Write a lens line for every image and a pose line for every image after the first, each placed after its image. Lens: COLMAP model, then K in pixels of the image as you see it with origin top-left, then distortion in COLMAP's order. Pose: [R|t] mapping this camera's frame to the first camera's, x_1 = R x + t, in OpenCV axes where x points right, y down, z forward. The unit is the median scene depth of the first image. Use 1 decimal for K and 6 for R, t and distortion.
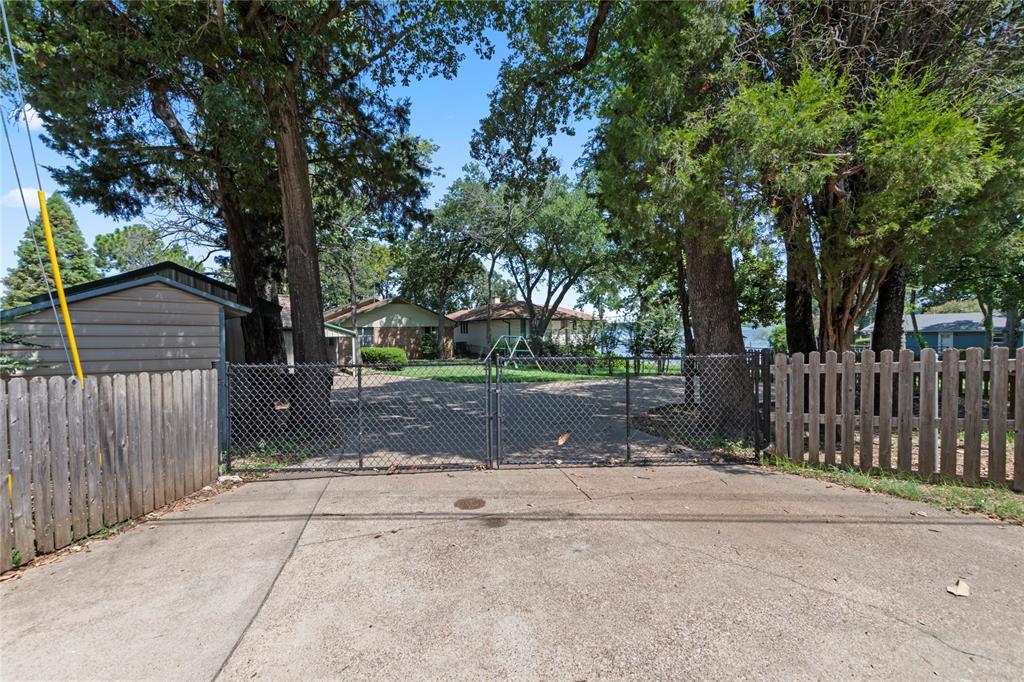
lens RADIAL K [[449.7, 0, 506.3], [0, 449.7, 340.0], [0, 0, 1]] dist [-0.000021, 0.000042]
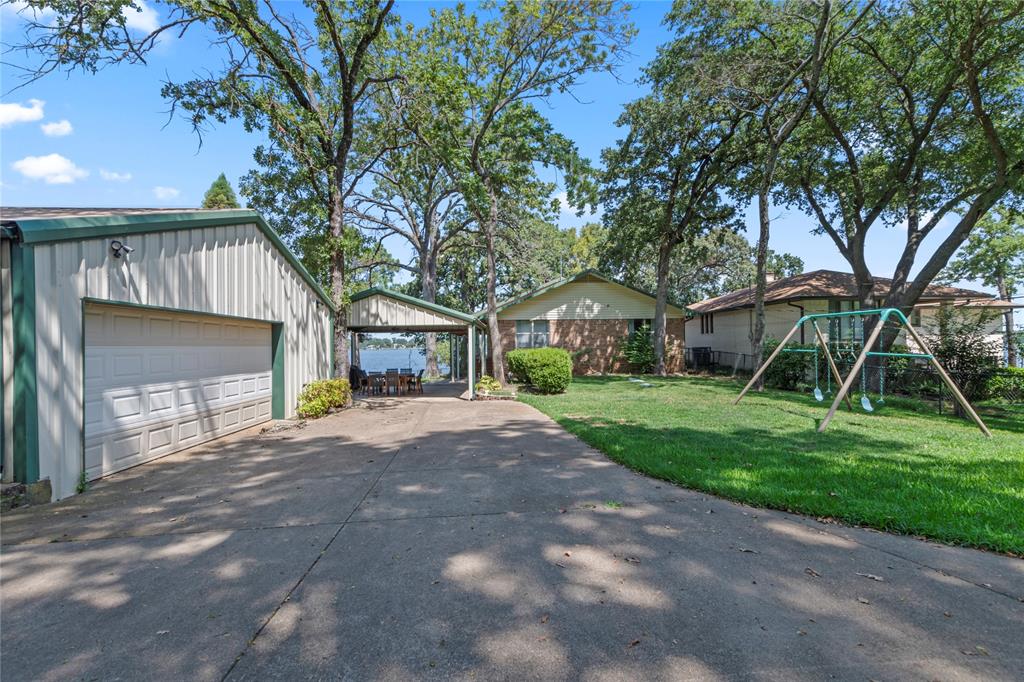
lens RADIAL K [[449.7, 0, 506.3], [0, 449.7, 340.0], [0, 0, 1]] dist [-0.000021, 0.000042]
pose [[0.863292, 0.001921, -0.504702, -0.026023], [-0.018945, 0.999411, -0.028601, 0.019470], [0.504350, 0.034252, 0.862820, 0.418101]]
